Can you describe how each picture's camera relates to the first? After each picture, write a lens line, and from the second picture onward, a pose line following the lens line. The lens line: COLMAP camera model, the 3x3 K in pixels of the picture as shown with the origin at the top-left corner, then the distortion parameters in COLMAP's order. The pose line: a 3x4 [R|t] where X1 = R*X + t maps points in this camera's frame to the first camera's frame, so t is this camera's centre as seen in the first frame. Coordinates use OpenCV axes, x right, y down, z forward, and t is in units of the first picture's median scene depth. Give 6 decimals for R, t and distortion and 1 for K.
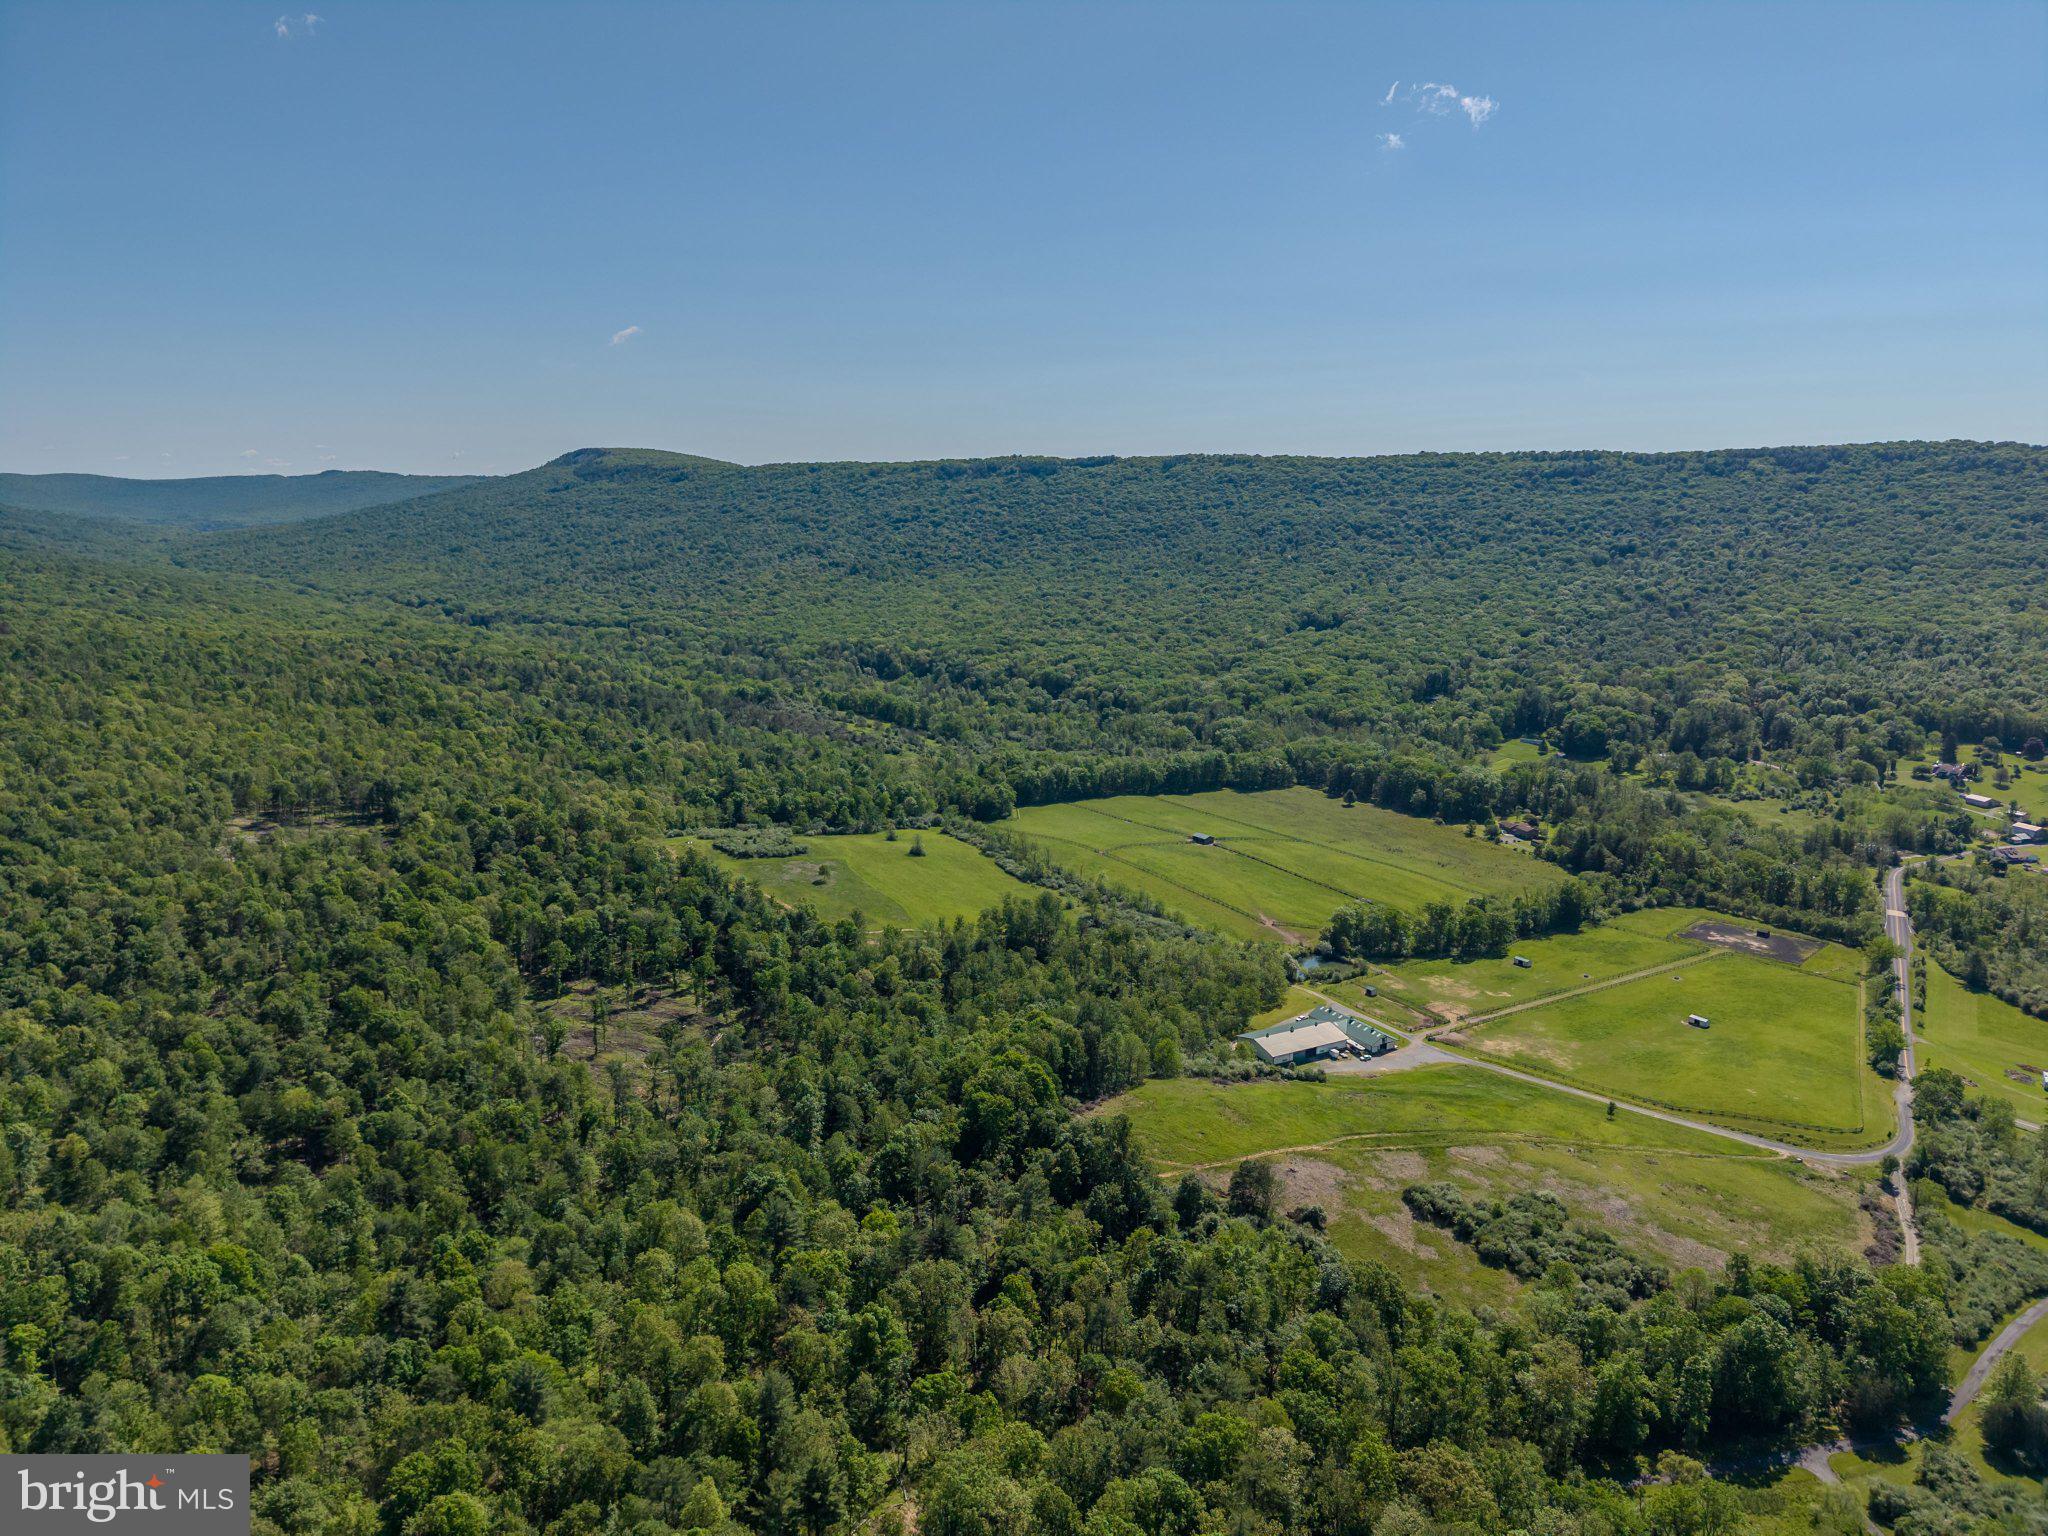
lens RADIAL K [[1354.1, 0, 1039.9], [0, 1354.1, 772.6], [0, 0, 1]] dist [0.017166, -0.024222]
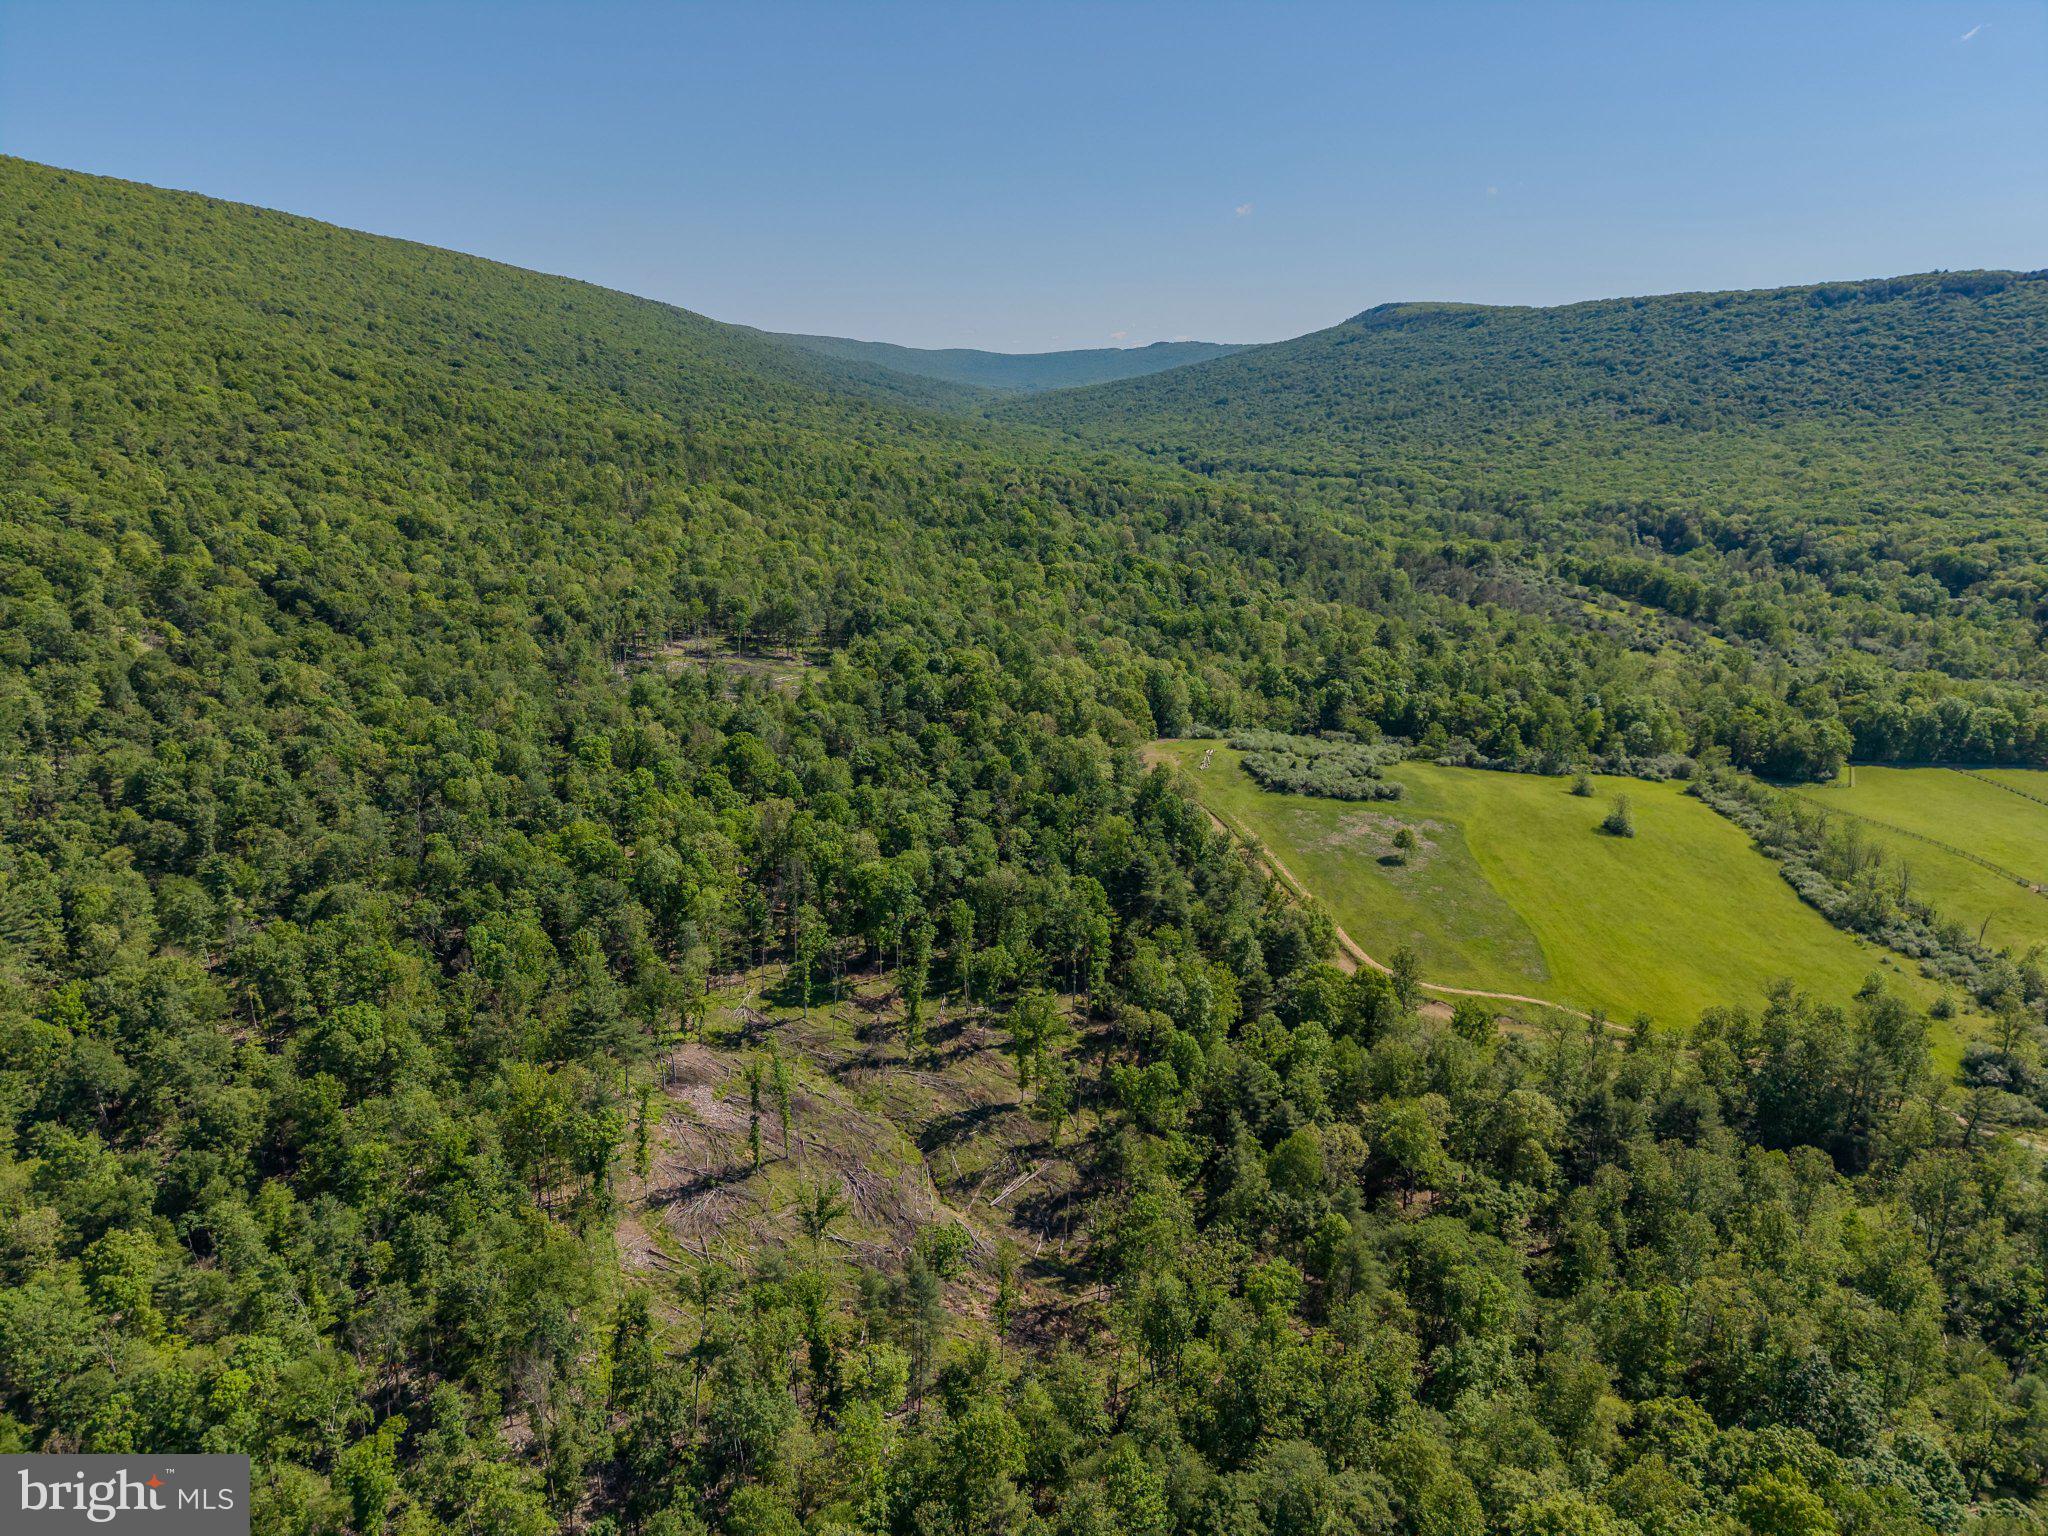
lens RADIAL K [[1354.1, 0, 1021.1], [0, 1354.1, 779.0], [0, 0, 1]] dist [0.017166, -0.024222]
pose [[0.834393, 0.151163, -0.530037, -0.003475], [-0.104299, 0.987585, 0.117463, 0.000829], [0.541212, -0.042729, 0.839800, 0.250183]]
